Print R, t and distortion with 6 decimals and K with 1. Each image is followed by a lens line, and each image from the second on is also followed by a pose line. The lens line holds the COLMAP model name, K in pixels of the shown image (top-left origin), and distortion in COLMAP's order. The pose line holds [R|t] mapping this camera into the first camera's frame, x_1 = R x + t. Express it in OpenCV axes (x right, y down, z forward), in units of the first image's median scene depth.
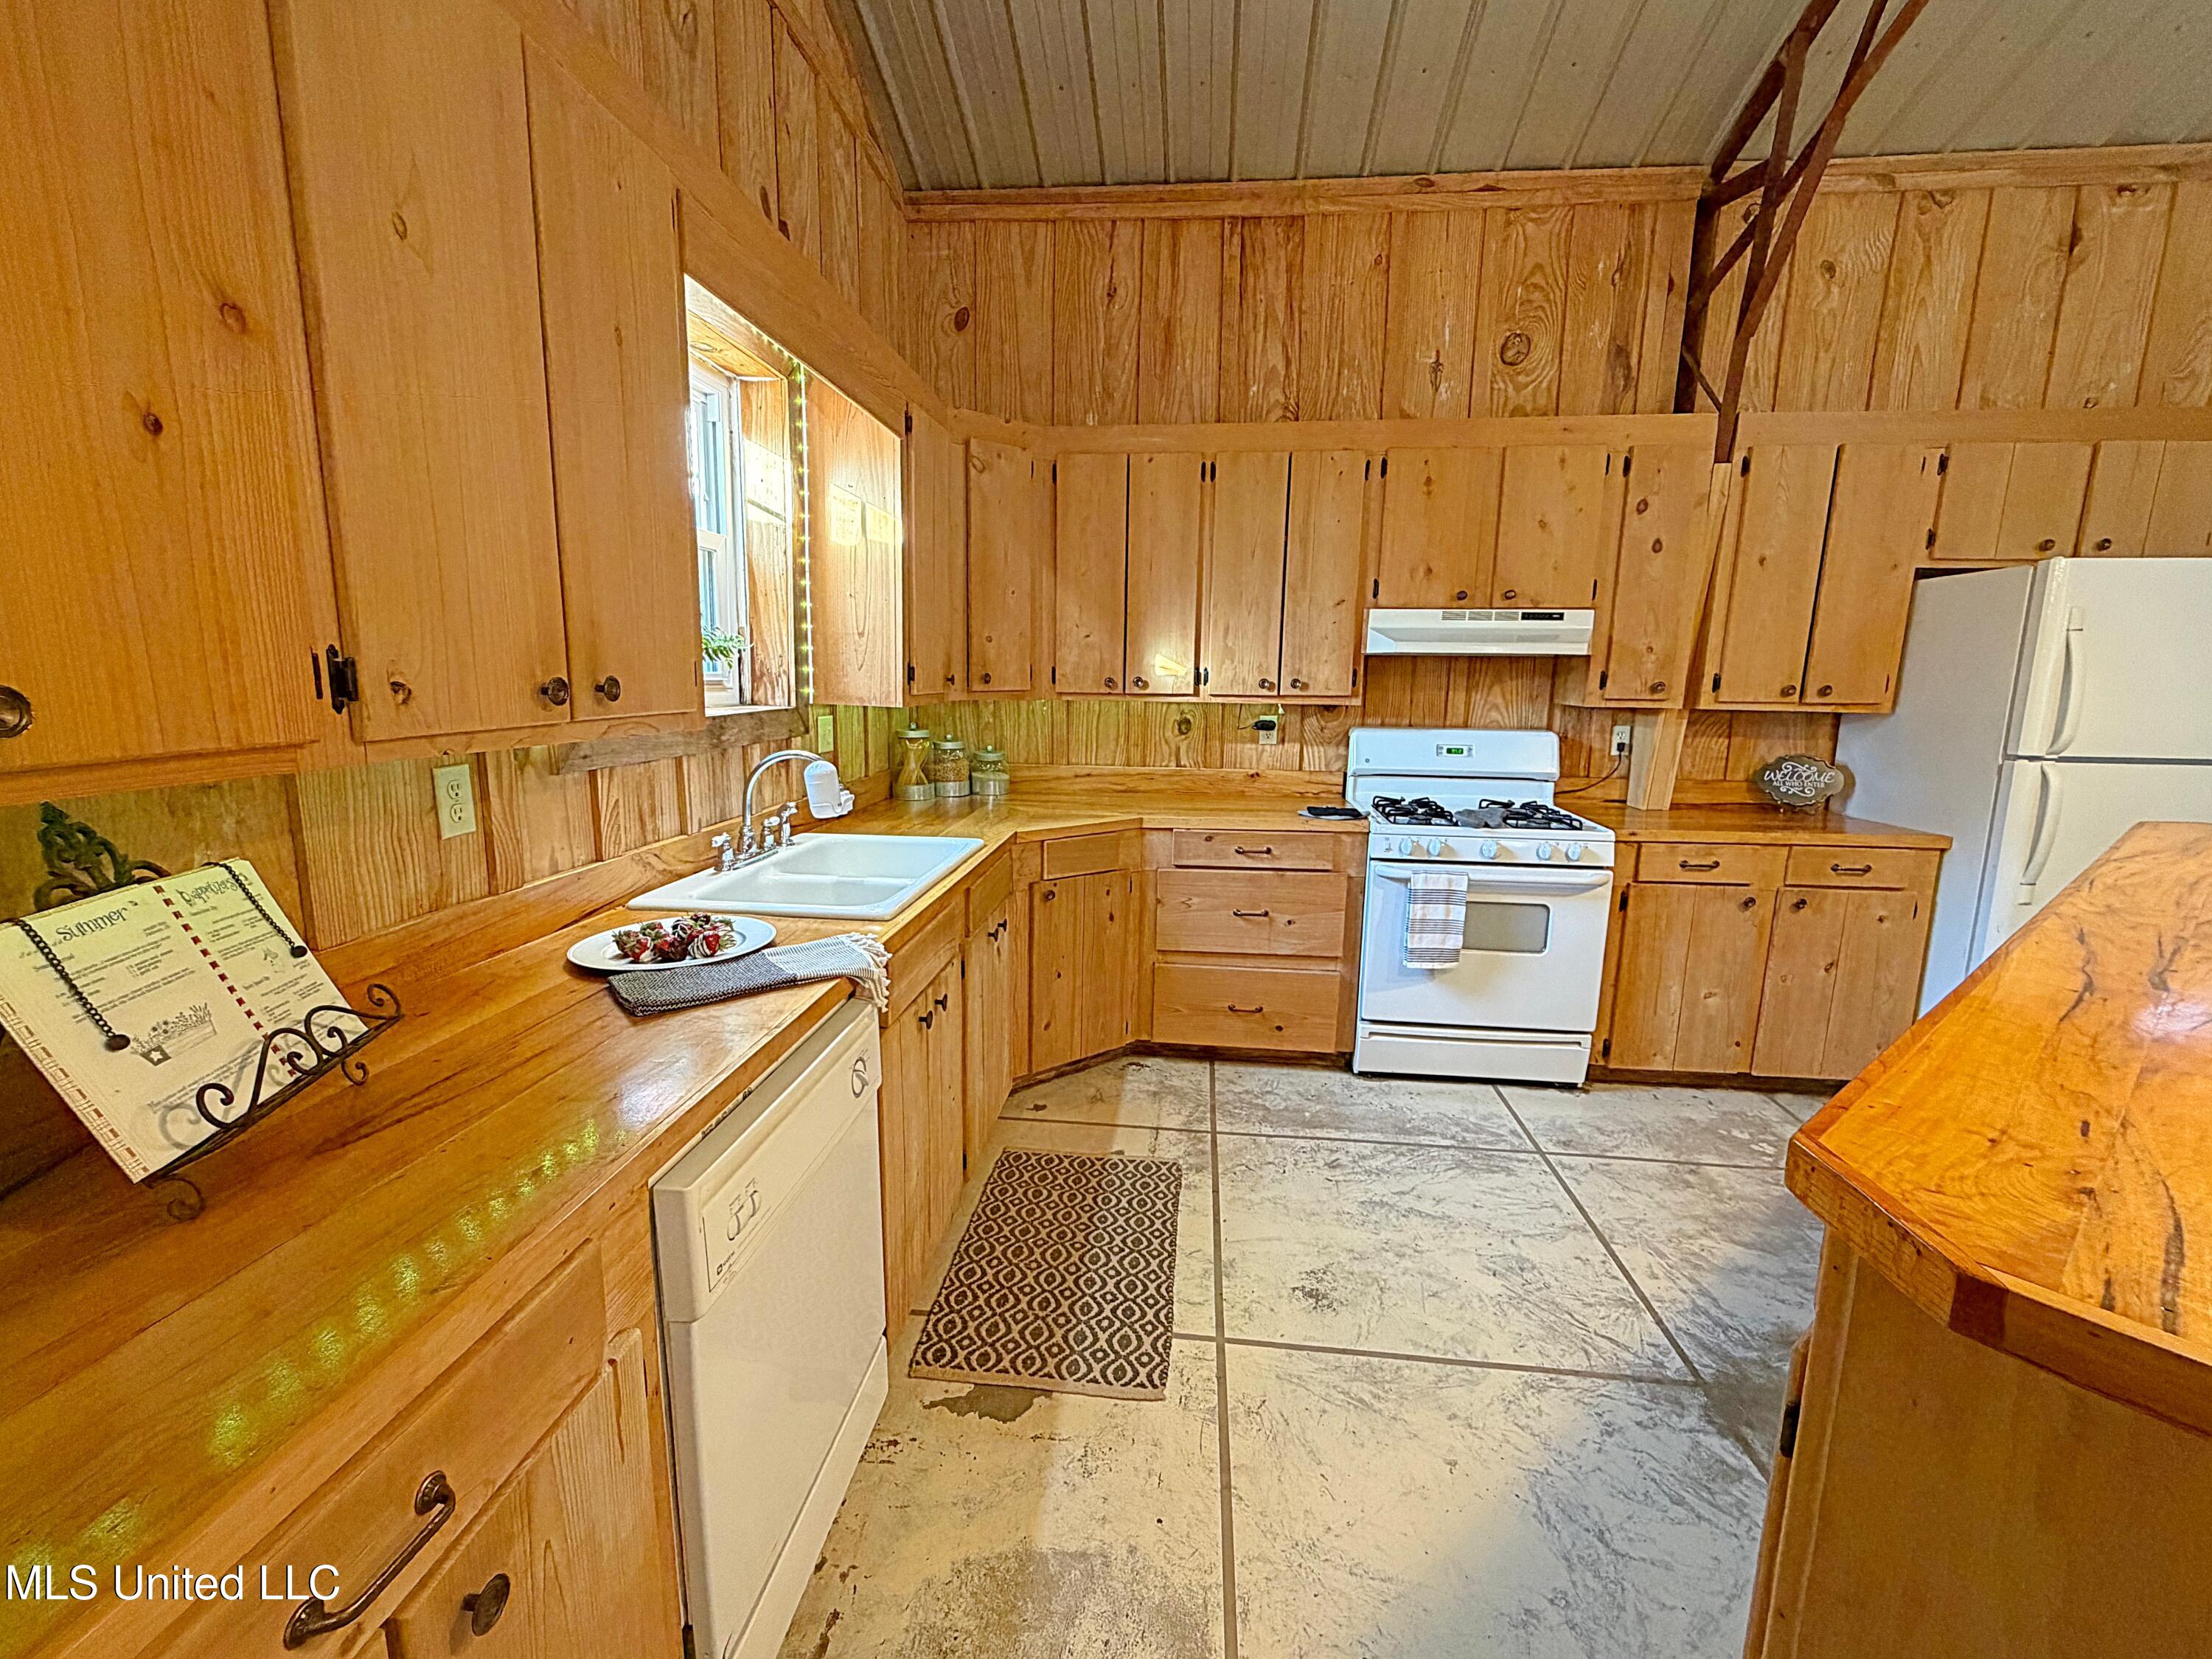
lens RADIAL K [[917.7, 0, 1106.0], [0, 917.7, 829.5], [0, 0, 1]] dist [0.001079, 0.000044]
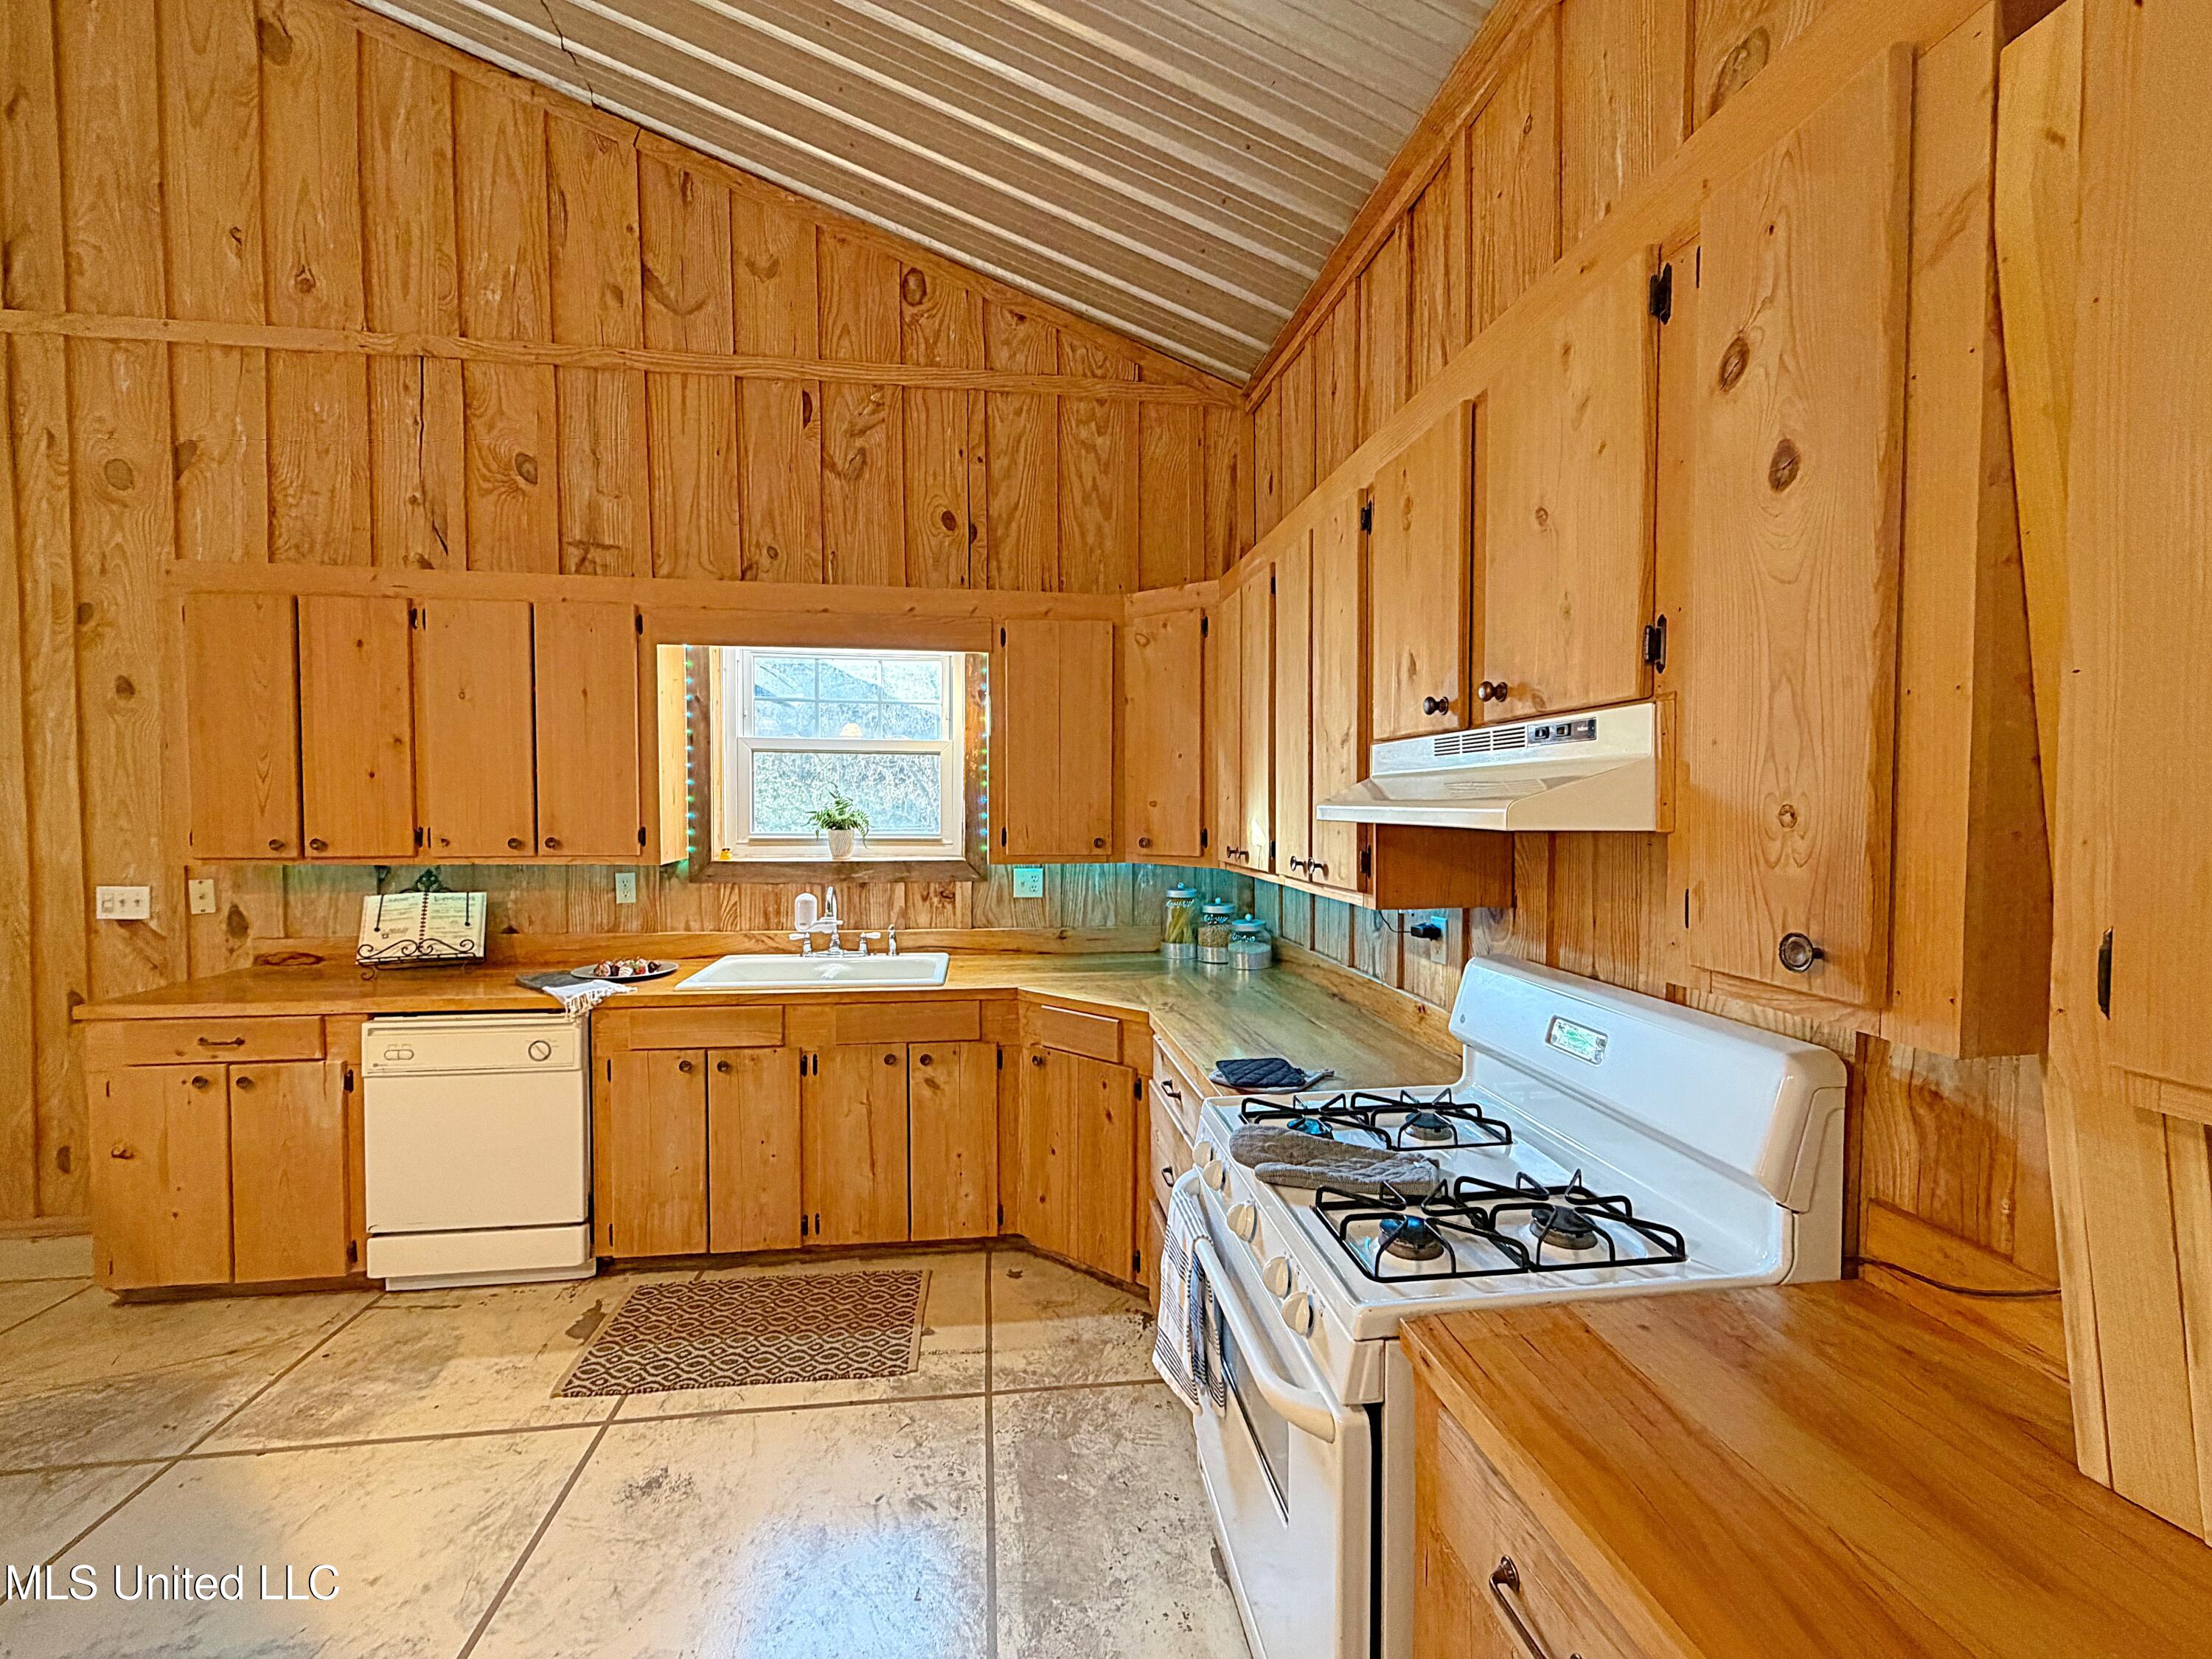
lens RADIAL K [[885.7, 0, 1095.8], [0, 885.7, 831.1], [0, 0, 1]] dist [0.001203, -0.000003]
pose [[0.236303, 0.019013, -0.971493, 0.836553], [-0.167891, 0.985570, -0.021548, -0.155010], [0.957065, 0.168197, 0.236086, 0.757506]]
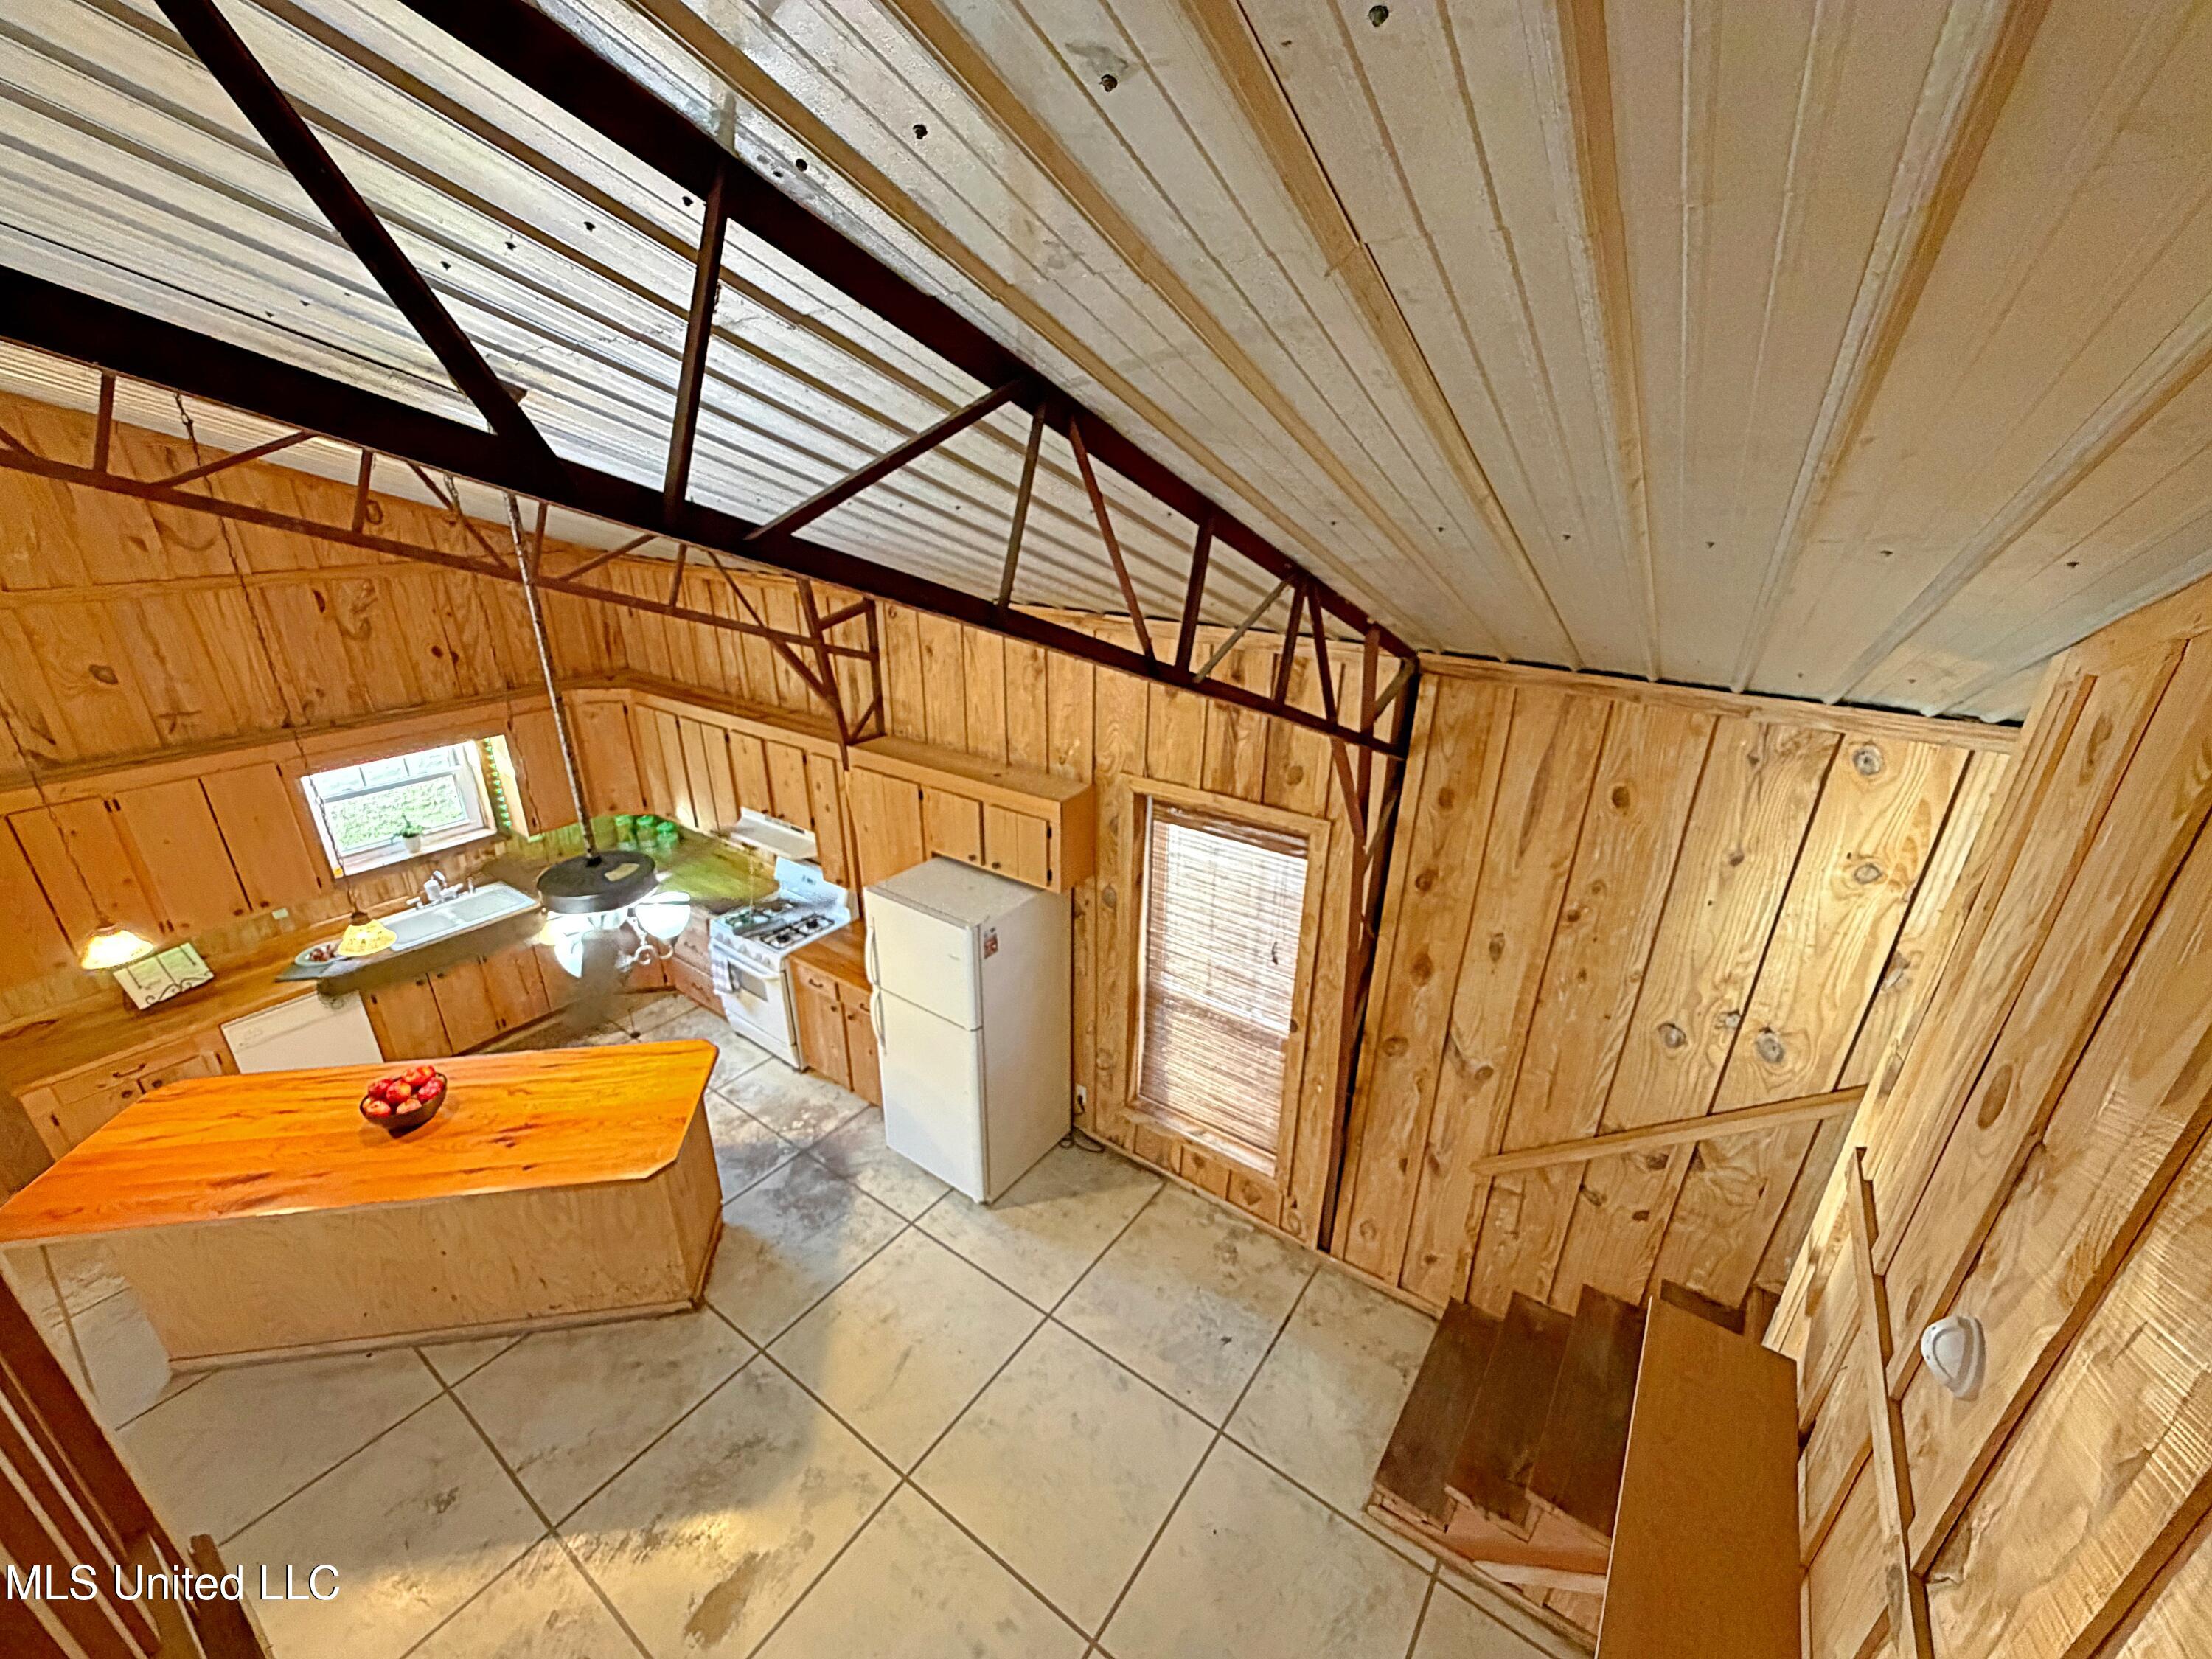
lens RADIAL K [[885.7, 0, 1095.8], [0, 885.7, 831.1], [0, 0, 1]] dist [0.001203, -0.000003]
pose [[0.871233, 0.186297, -0.454143, 1.872332], [-0.084237, 0.968200, 0.235570, -0.726135], [0.483587, -0.166981, 0.859221, -0.235159]]
